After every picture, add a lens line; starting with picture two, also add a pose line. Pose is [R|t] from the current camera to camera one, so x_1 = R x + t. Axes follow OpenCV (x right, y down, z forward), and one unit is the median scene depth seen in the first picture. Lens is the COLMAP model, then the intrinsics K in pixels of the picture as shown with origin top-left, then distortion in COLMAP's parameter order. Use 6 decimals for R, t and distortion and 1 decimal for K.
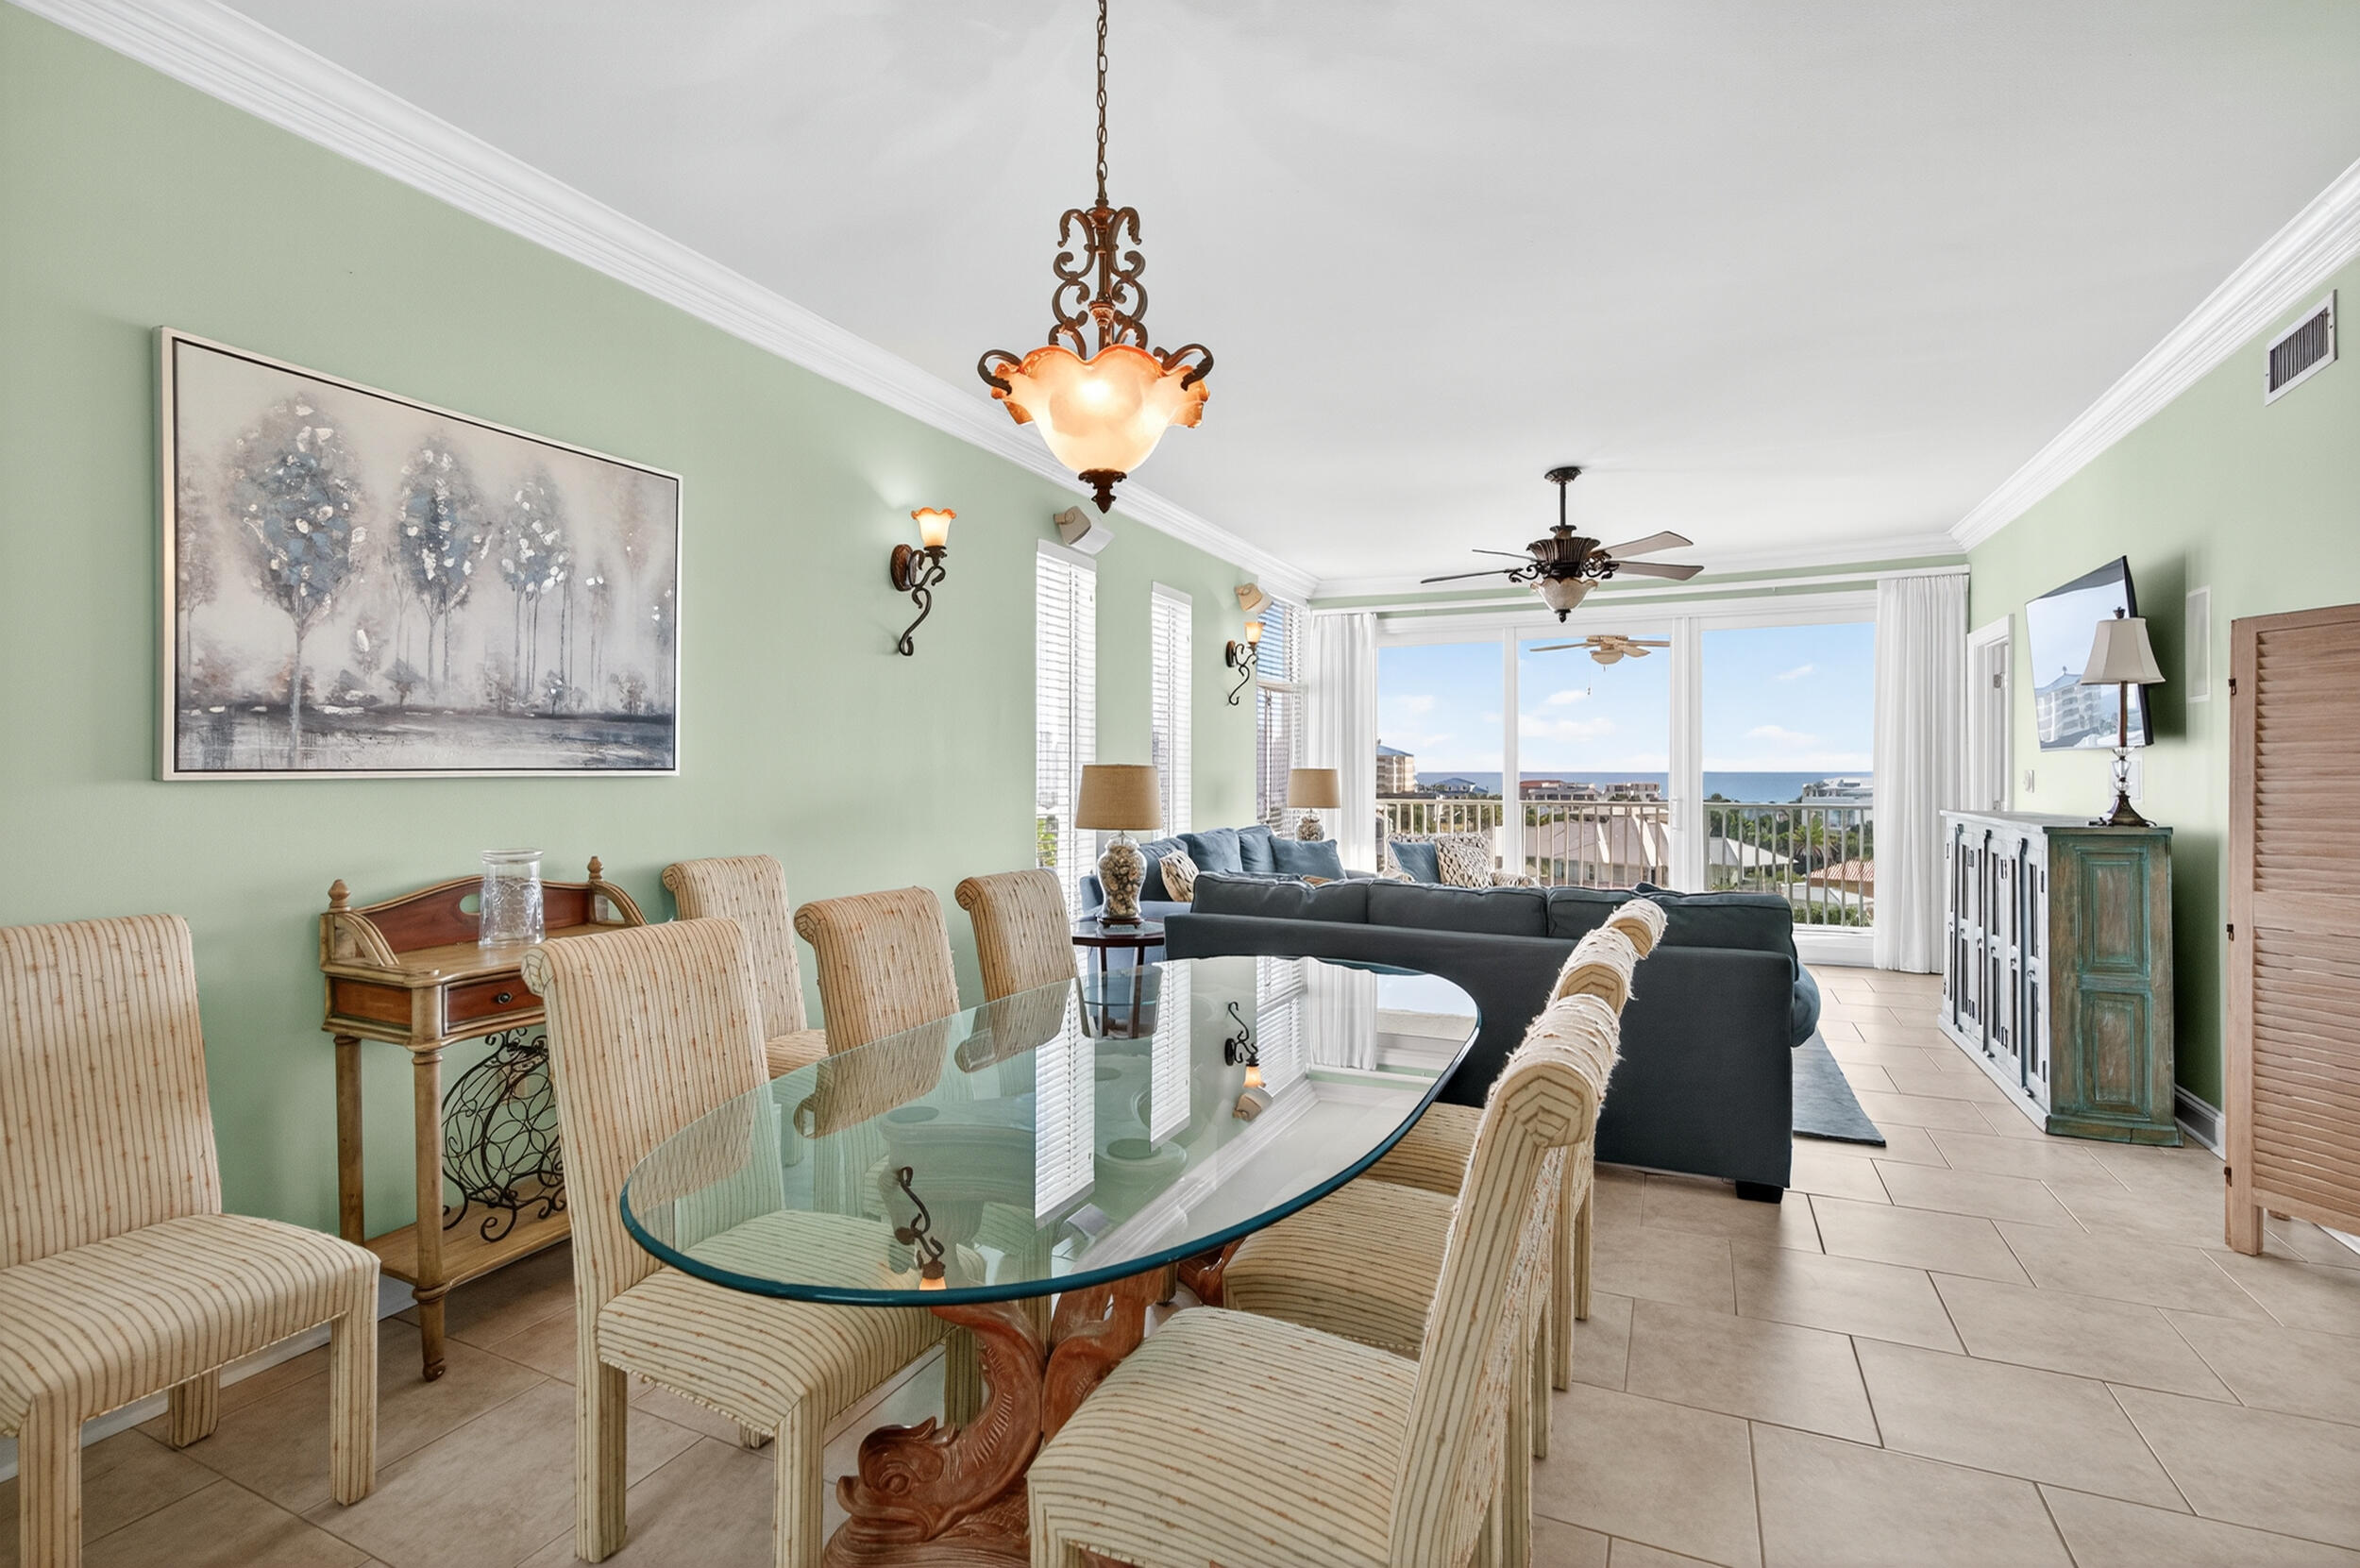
lens RADIAL K [[1063.5, 0, 1181.3], [0, 1063.5, 777.0], [0, 0, 1]] dist [-0.006249, 0.003668]
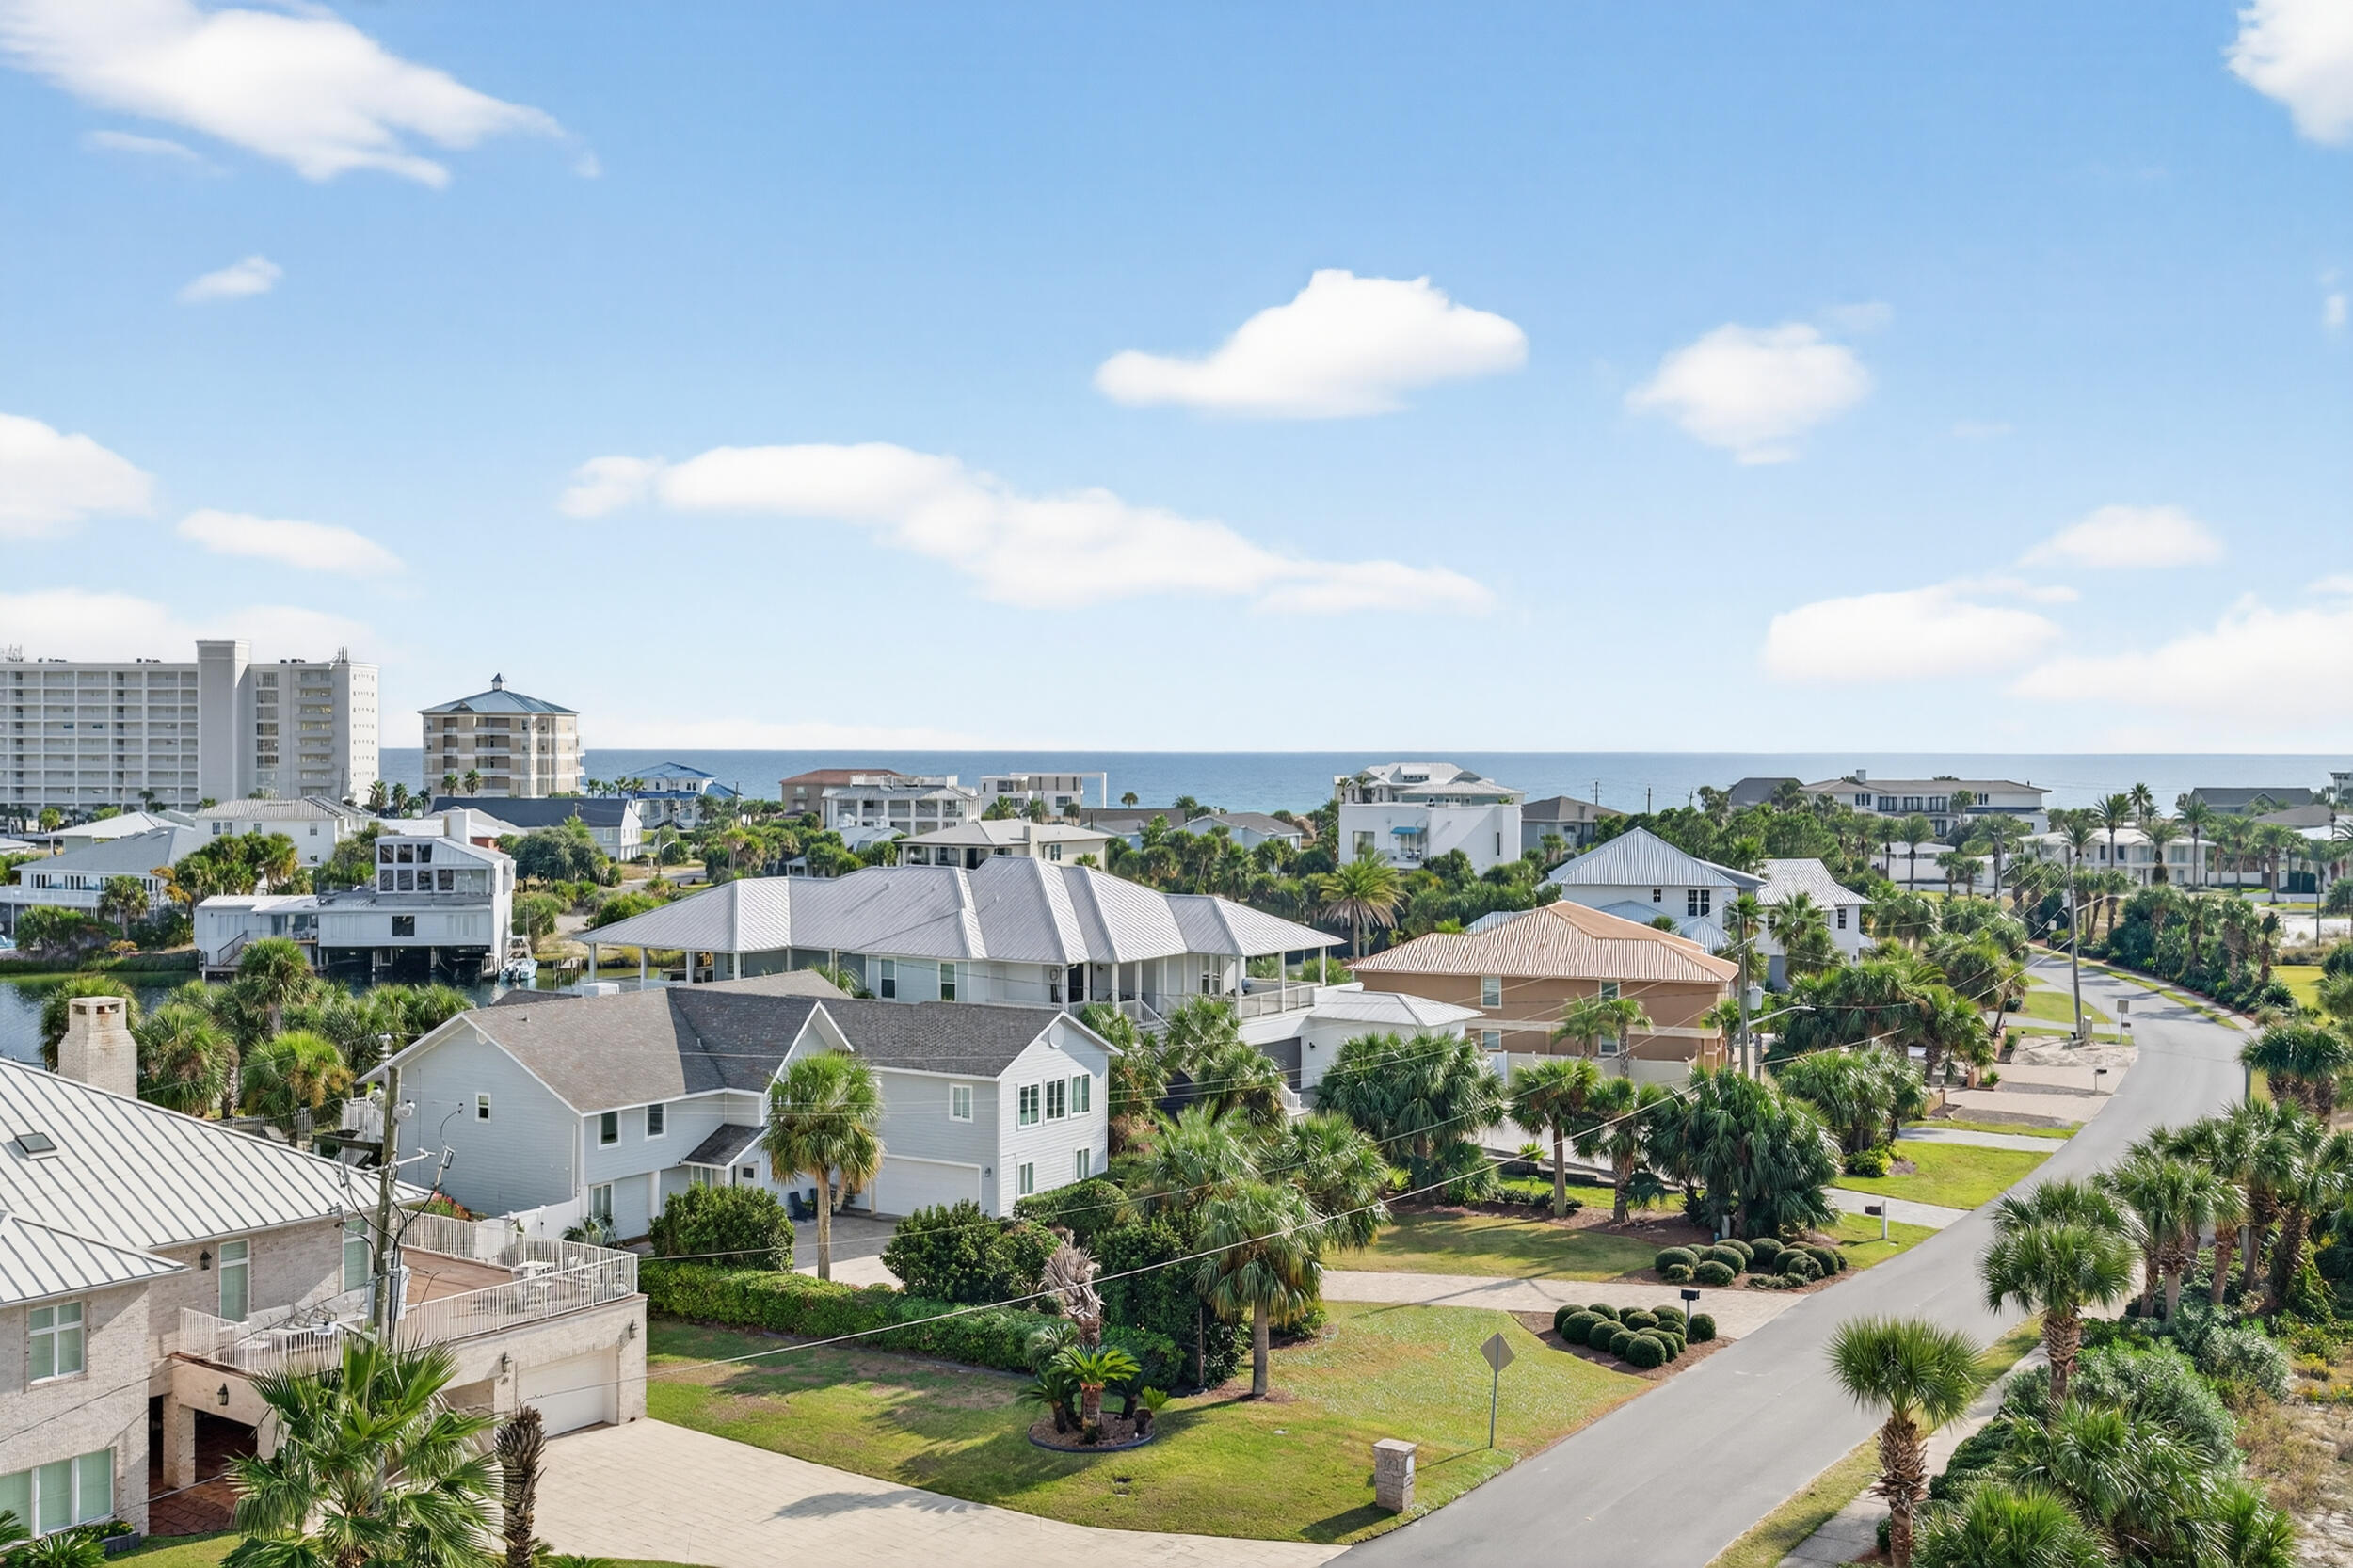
lens RADIAL K [[2340.9, 0, 1194.8], [0, 2340.9, 762.1], [0, 0, 1]] dist [0.012355, 0.000000]
pose [[0.890948, 0.001379, 0.454102, 0.818623], [-0.001561, 0.999999, 0.000026, -0.074611], [-0.454102, -0.000732, 0.890949, 1.959785]]
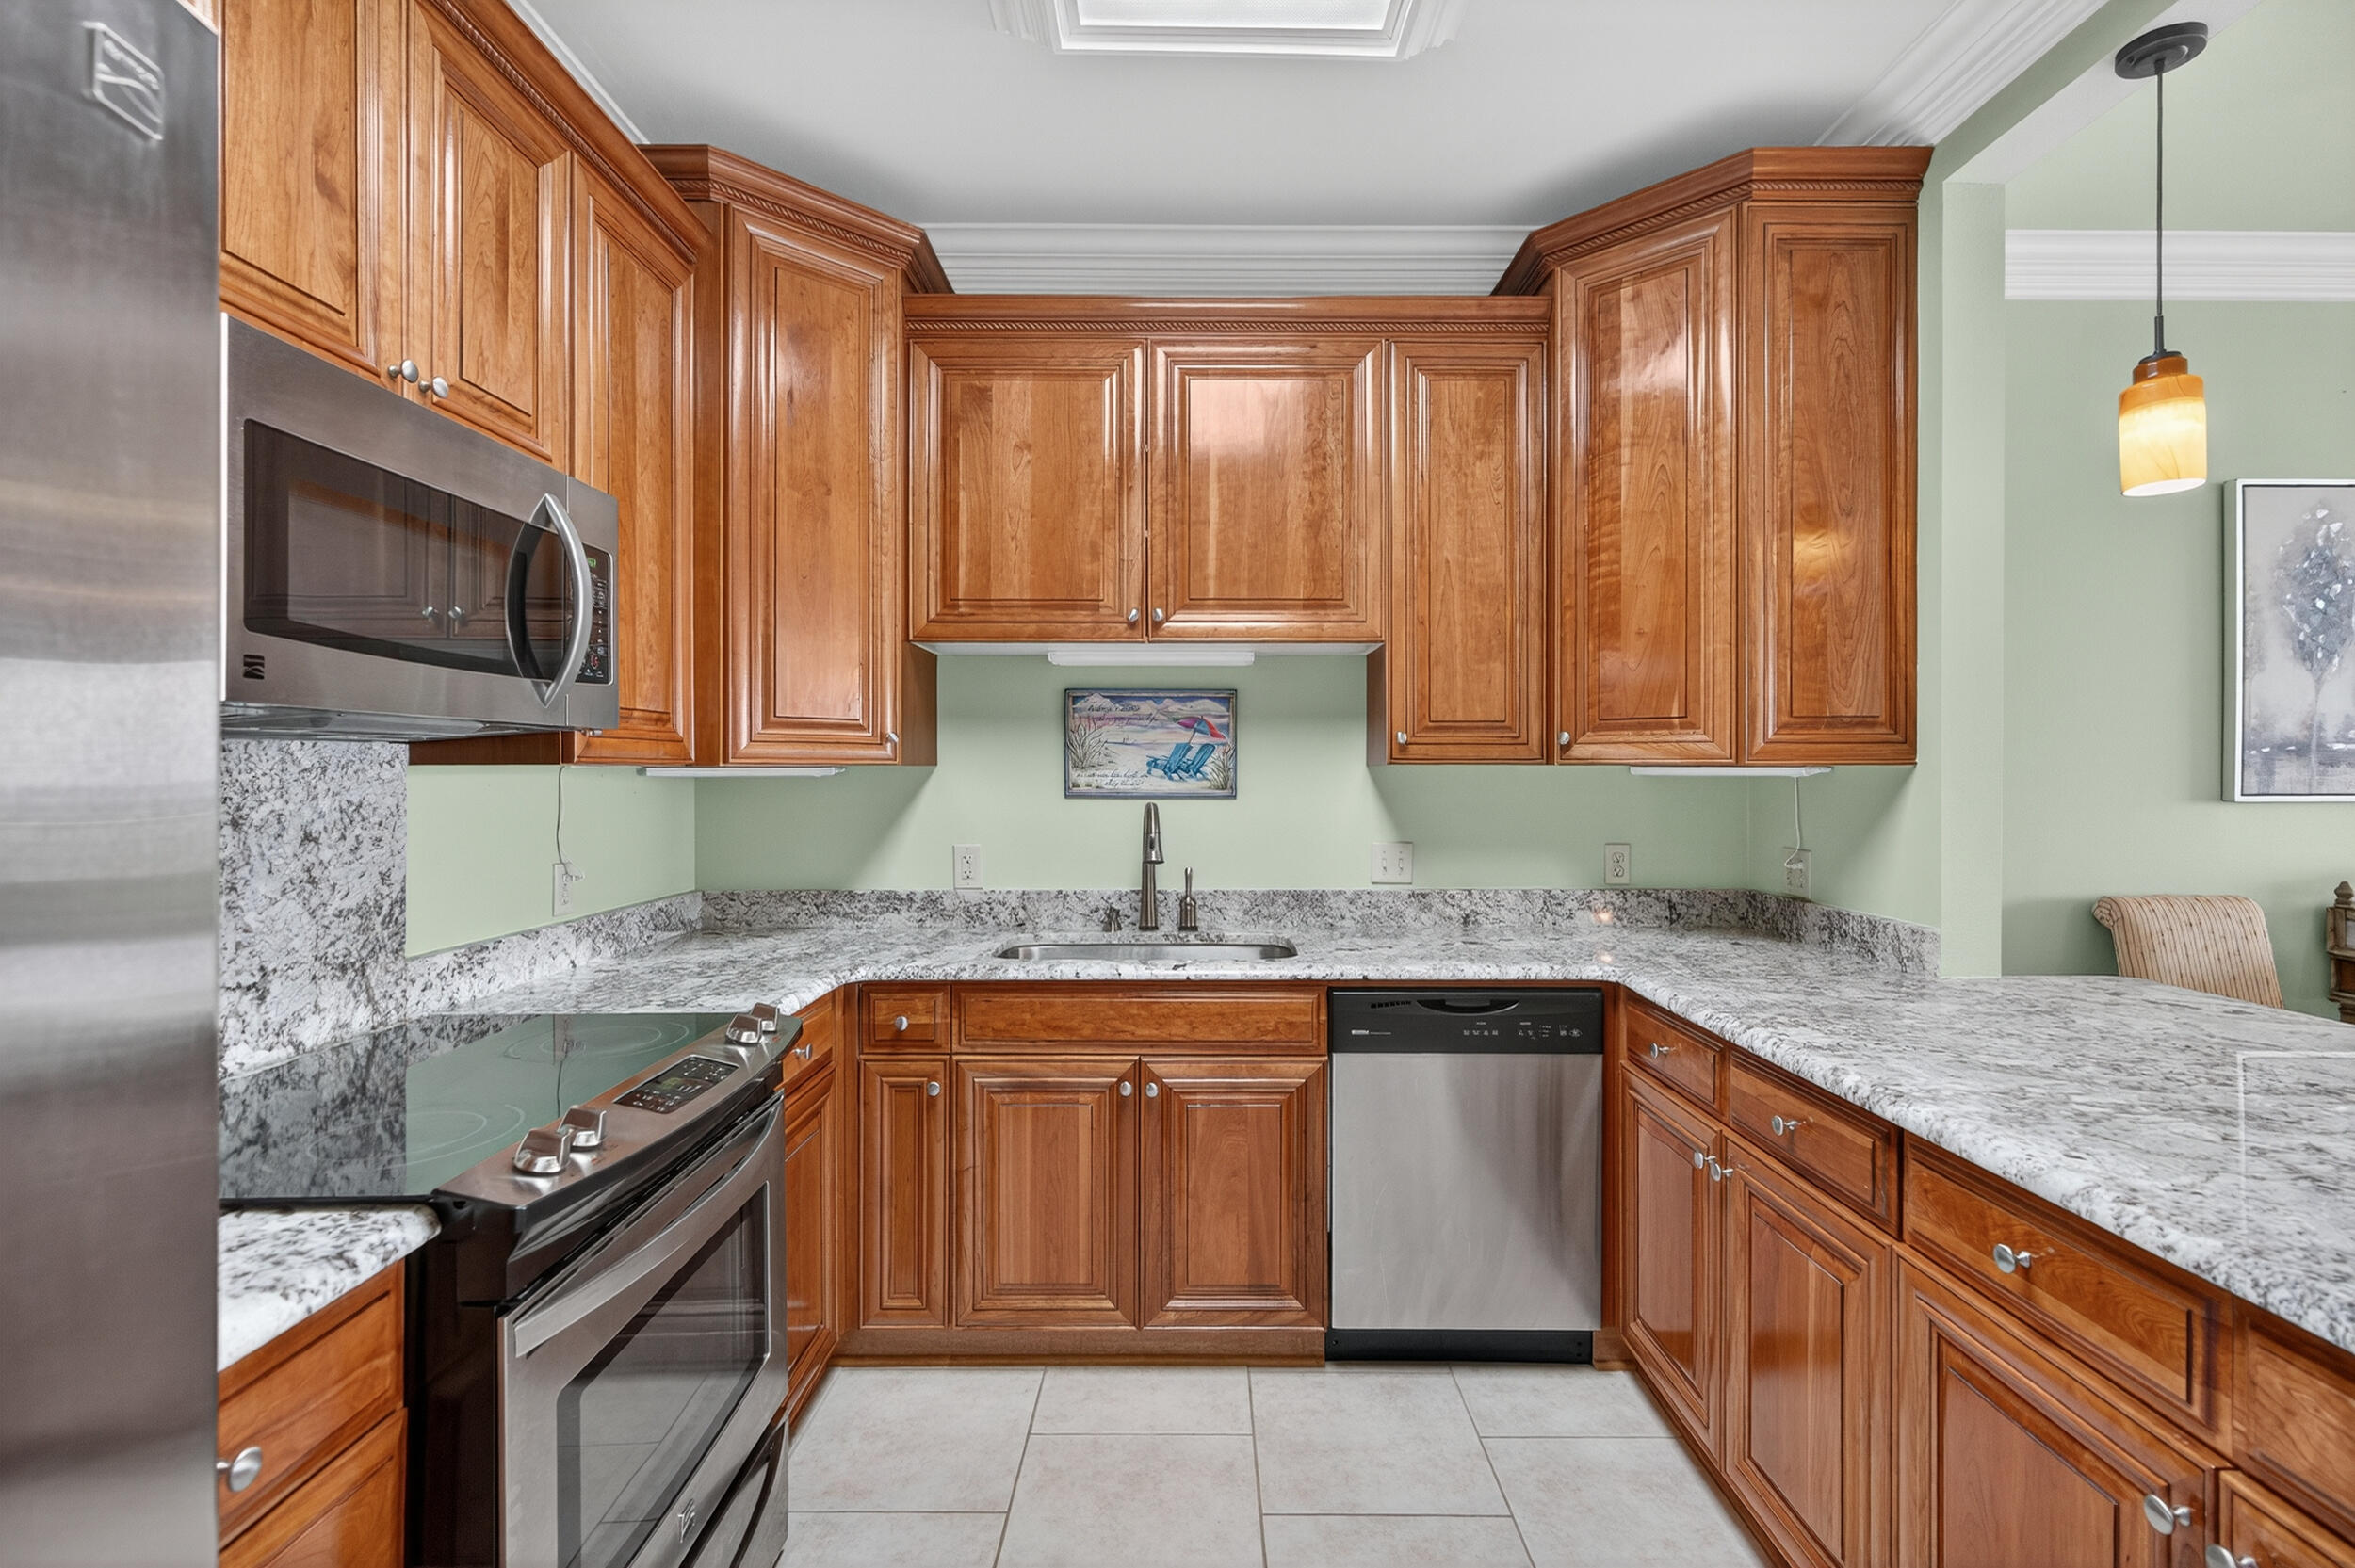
lens RADIAL K [[1061.1, 0, 1195.1], [0, 1061.1, 768.4], [0, 0, 1]] dist [-0.006249, 0.003668]
pose [[0.428831, -0.000924, -0.903384, -0.140020], [-0.006979, 0.999966, -0.004336, -0.012451], [0.903358, 0.008164, 0.428810, -0.419145]]
